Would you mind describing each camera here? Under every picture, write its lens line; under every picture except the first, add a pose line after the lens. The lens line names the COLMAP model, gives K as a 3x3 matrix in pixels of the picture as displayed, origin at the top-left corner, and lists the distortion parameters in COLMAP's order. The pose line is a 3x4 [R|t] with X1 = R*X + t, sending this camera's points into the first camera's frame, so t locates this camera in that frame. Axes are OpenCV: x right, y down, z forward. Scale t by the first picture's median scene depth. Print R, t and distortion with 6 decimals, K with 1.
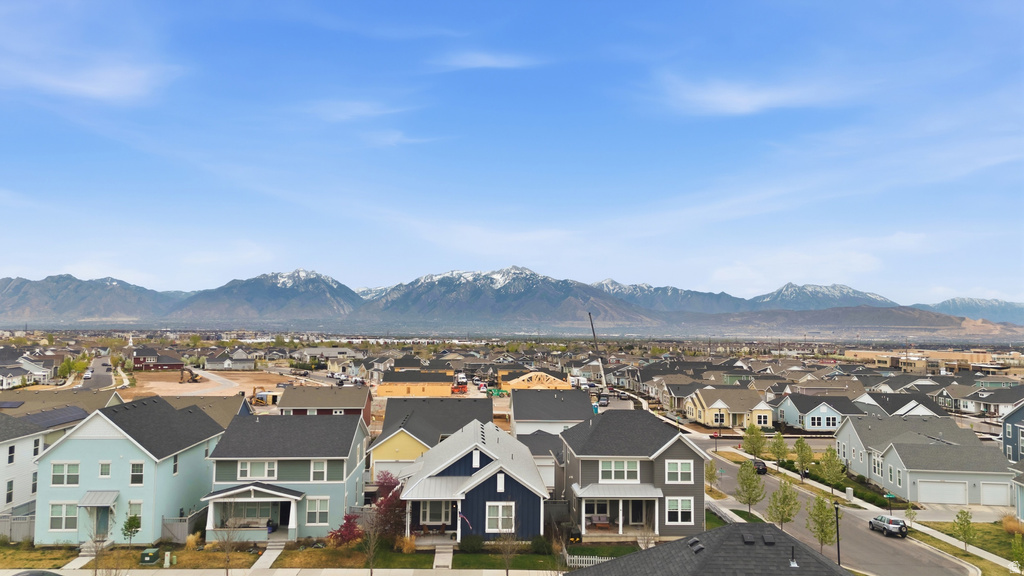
lens RADIAL K [[749.7, 0, 511.8], [0, 749.7, 287.2], [0, 0, 1]] dist [0.089461, -0.084336]
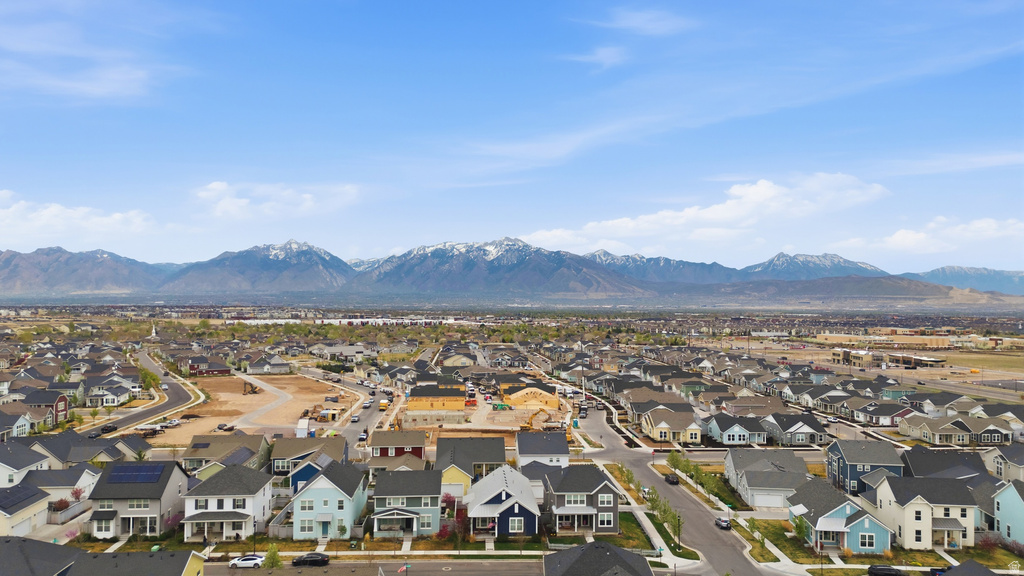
lens RADIAL K [[749.7, 0, 511.4], [0, 749.7, 289.5], [0, 0, 1]] dist [0.089461, -0.084336]
pose [[0.999948, -0.004667, 0.009016, -0.042474], [0.004283, 0.999103, 0.042140, -0.403007], [-0.009205, -0.042099, 0.999071, -0.979551]]
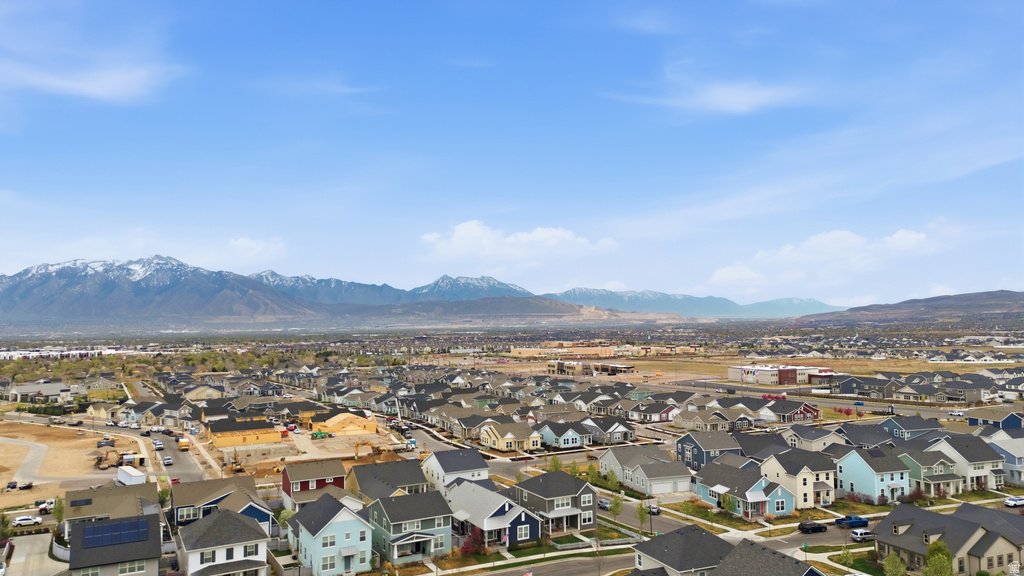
lens RADIAL K [[749.7, 0, 511.3], [0, 749.7, 290.8], [0, 0, 1]] dist [0.089461, -0.084336]
pose [[0.904521, -0.007105, 0.426370, -0.936567], [0.000157, 0.999867, 0.016327, -0.413420], [-0.426429, -0.014702, 0.904402, -0.915303]]
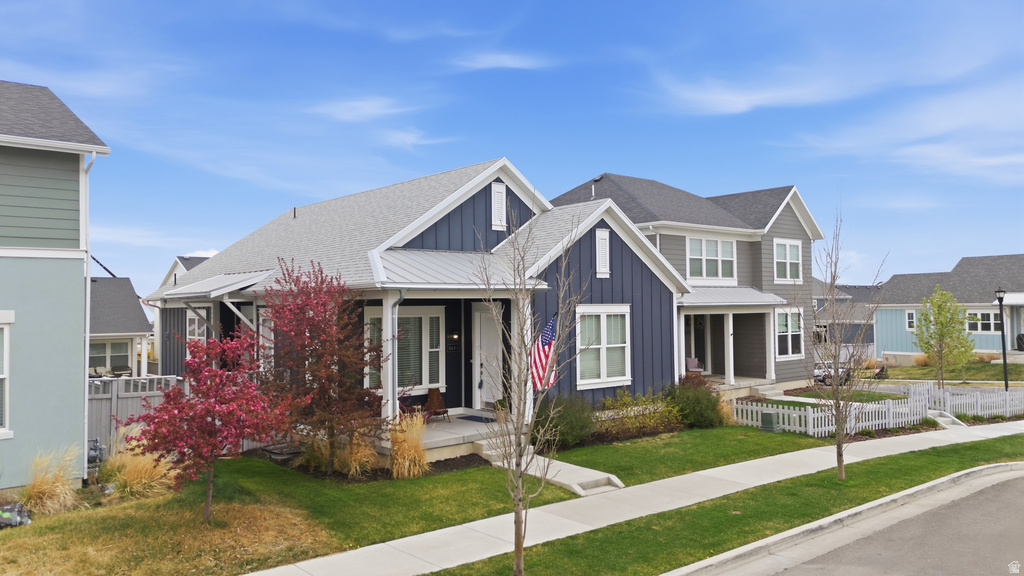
lens RADIAL K [[749.7, 0, 511.6], [0, 749.7, 285.5], [0, 0, 1]] dist [0.089461, -0.084336]
pose [[0.791708, -0.002728, 0.610893, -0.260142], [-0.006808, 0.999889, 0.013288, 0.260705], [-0.610861, -0.014679, 0.791602, 0.714351]]
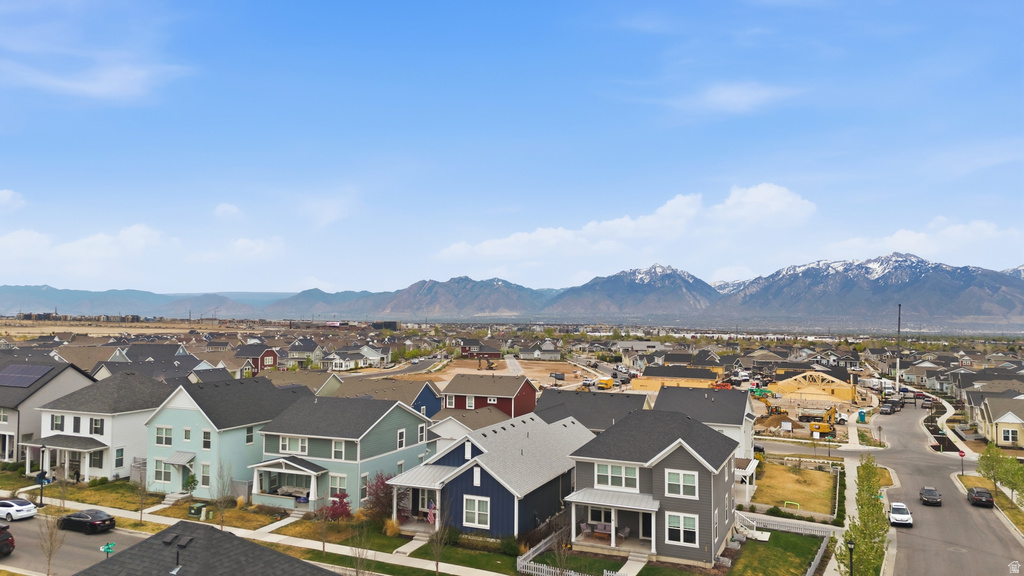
lens RADIAL K [[749.7, 0, 512.6], [0, 749.7, 287.1], [0, 0, 1]] dist [0.089461, -0.084336]
pose [[0.894049, -0.020280, -0.447510, 0.449829], [0.023379, 0.999726, 0.001403, 0.014160], [0.447359, -0.011716, 0.894278, 0.148212]]
